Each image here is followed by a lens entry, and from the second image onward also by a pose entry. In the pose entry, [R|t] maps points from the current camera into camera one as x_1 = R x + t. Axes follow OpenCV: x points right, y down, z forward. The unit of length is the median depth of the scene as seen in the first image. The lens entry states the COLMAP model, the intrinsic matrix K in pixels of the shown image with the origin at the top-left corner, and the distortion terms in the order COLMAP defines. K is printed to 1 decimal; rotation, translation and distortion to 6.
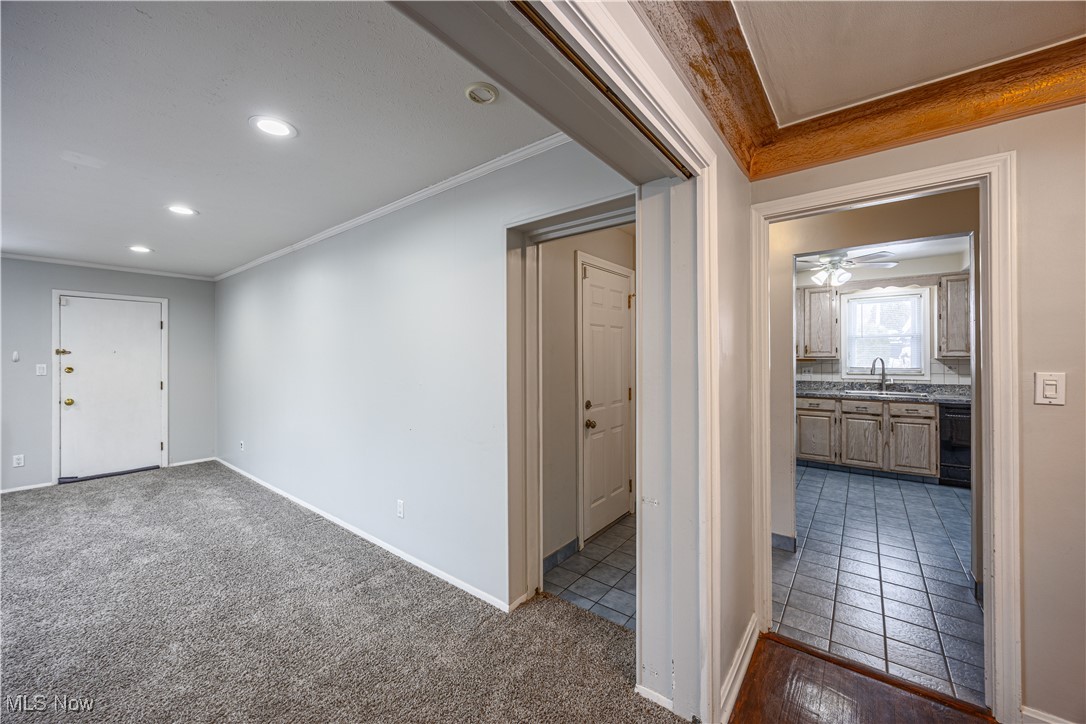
lens RADIAL K [[424.9, 0, 535.6], [0, 424.9, 345.8], [0, 0, 1]] dist [-0.001532, 0.000010]
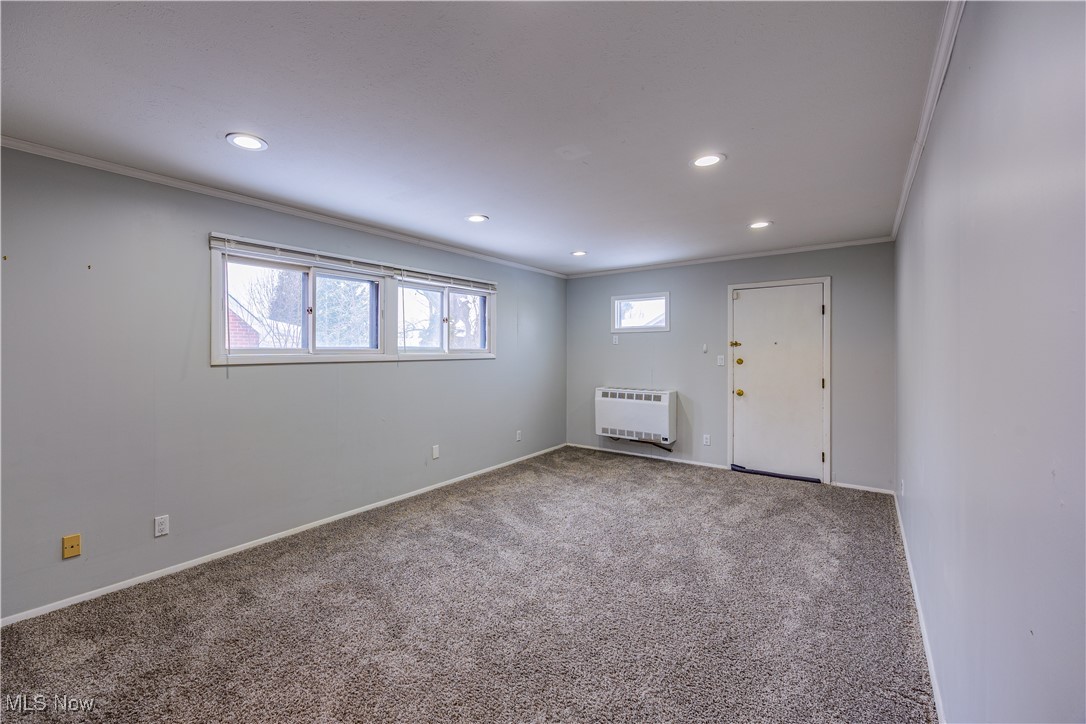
lens RADIAL K [[446.2, 0, 491.9], [0, 446.2, 353.2], [0, 0, 1]] dist [-0.002968, -0.000193]
pose [[-0.022999, 0.010436, -0.999681, -0.008505], [0.035106, 0.999337, 0.009625, 0.005519], [0.999119, -0.034873, -0.023350, 0.427102]]
